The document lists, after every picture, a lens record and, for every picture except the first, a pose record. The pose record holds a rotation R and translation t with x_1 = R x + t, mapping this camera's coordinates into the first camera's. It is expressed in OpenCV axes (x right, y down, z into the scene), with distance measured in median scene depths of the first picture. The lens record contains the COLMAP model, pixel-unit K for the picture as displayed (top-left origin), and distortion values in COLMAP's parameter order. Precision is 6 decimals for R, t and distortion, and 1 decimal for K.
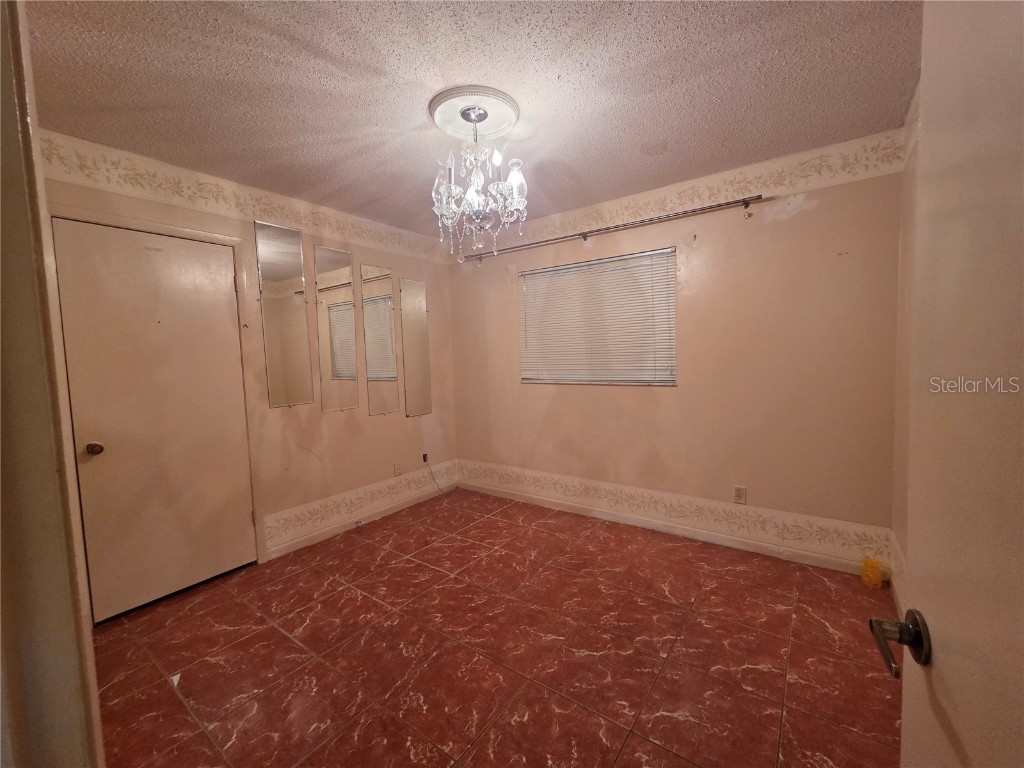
lens RADIAL K [[419.9, 0, 514.3], [0, 419.9, 382.6], [0, 0, 1]] dist [0.000268, 0.000128]
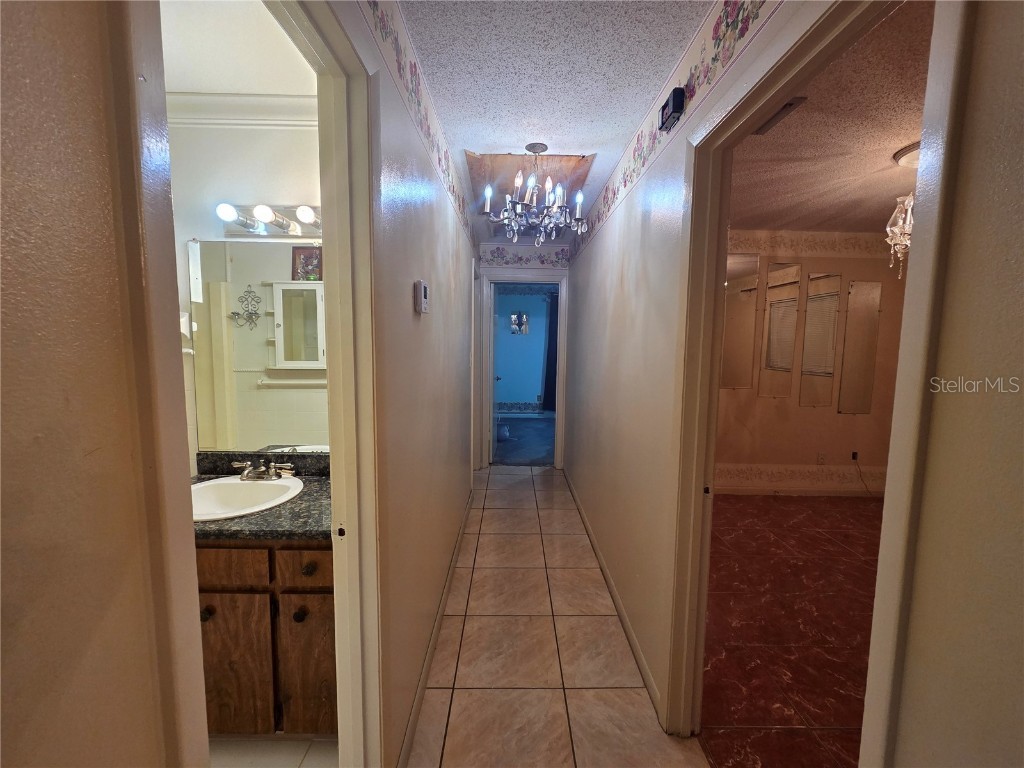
lens RADIAL K [[419.9, 0, 517.9], [0, 419.9, 379.0], [0, 0, 1]] dist [0.000268, 0.000128]
pose [[0.595336, 0.116317, -0.795013, 0.108558], [-0.088109, 0.992950, 0.079297, -0.018495], [0.798631, 0.022840, 0.601387, -0.327617]]
